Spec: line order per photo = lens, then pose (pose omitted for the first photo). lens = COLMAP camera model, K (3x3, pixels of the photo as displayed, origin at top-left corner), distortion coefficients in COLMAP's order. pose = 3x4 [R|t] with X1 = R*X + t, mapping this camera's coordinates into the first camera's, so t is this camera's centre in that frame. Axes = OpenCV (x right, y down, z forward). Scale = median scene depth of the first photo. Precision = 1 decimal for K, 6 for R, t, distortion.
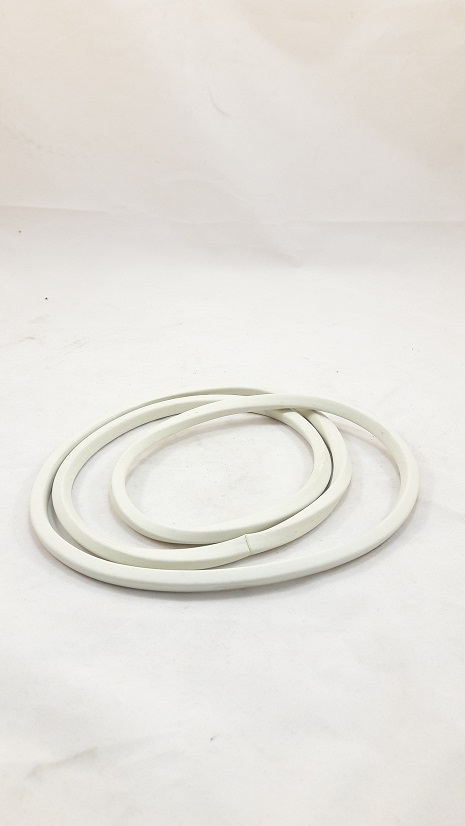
lens RADIAL K [[681.3, 0, 232.5], [0, 681.3, 413.0], [0, 0, 1]] dist [0.003283, 0.007738]
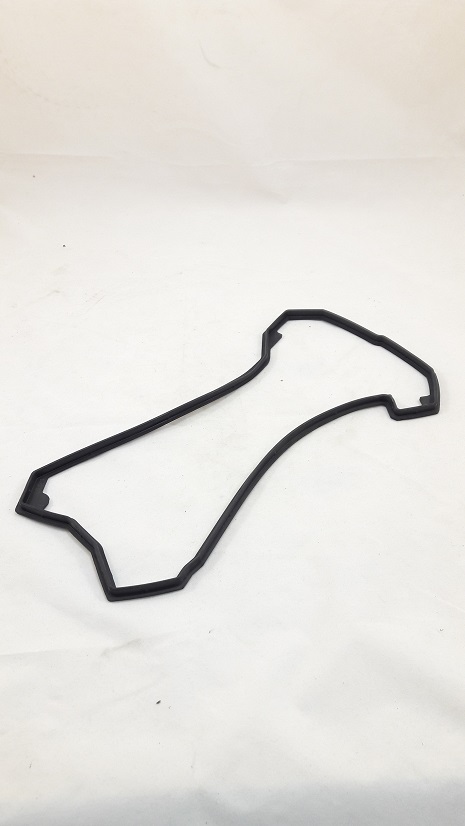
lens RADIAL K [[681.3, 0, 232.5], [0, 681.3, 413.0], [0, 0, 1]] dist [0.003283, 0.007738]
pose [[0.999866, -0.013090, -0.009814, 0.021349], [0.015162, 0.966776, 0.255176, -0.206770], [0.006148, -0.255291, 0.966845, -0.207457]]
